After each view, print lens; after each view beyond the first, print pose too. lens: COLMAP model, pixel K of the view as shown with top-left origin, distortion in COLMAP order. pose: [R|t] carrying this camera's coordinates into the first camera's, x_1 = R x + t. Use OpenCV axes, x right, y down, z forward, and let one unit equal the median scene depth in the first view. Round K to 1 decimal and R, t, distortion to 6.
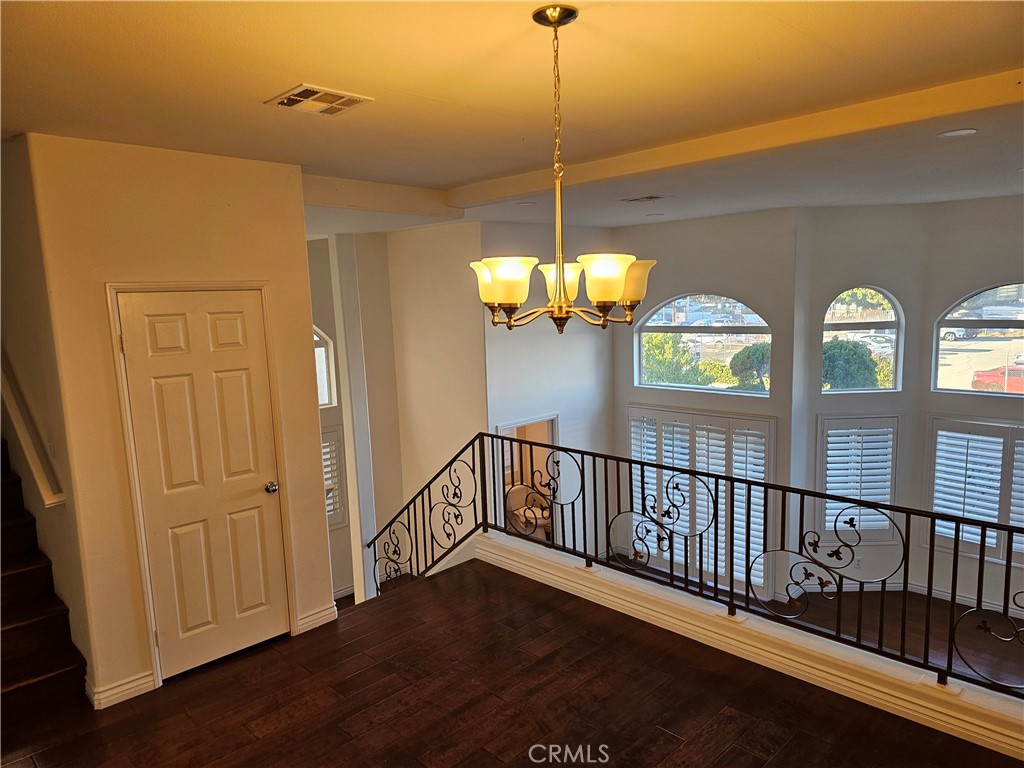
lens RADIAL K [[682.8, 0, 509.6], [0, 682.8, 390.7], [0, 0, 1]] dist [0.078530, -0.082461]
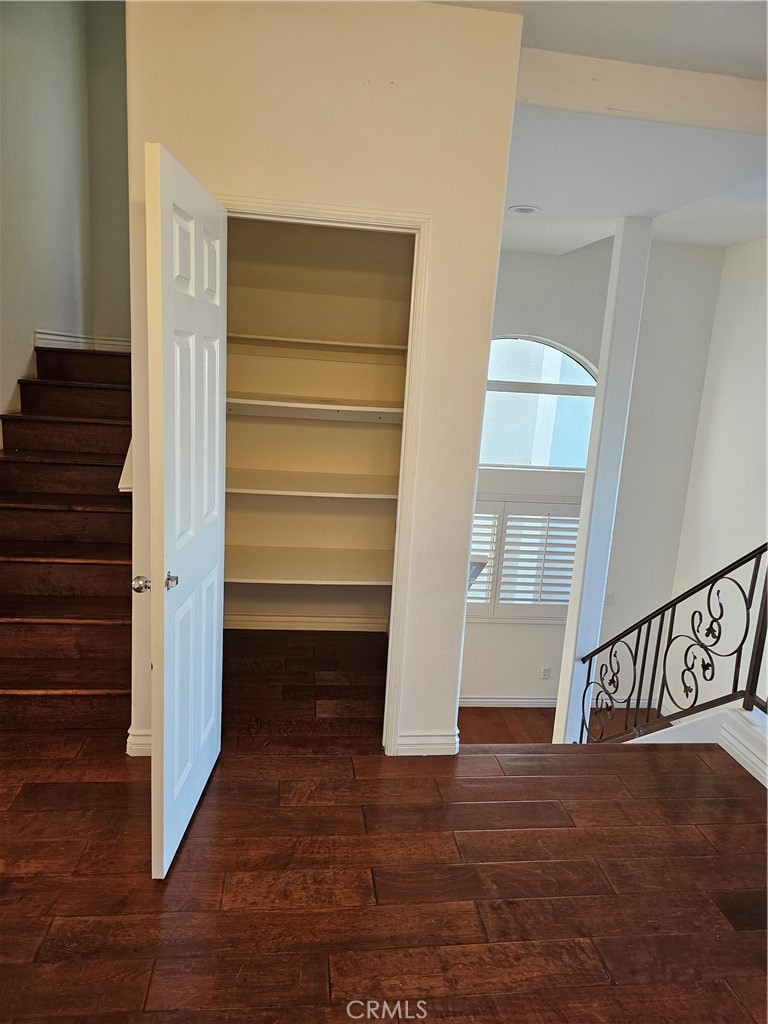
lens RADIAL K [[691.1, 0, 384.0], [0, 691.1, 512.0], [0, 0, 1]] dist [0.069915, -0.061581]
pose [[0.790446, 0.203659, -0.577684, 0.029698], [-0.171087, 0.978979, 0.111035, 0.027639], [0.588154, 0.011067, 0.808674, 0.317627]]
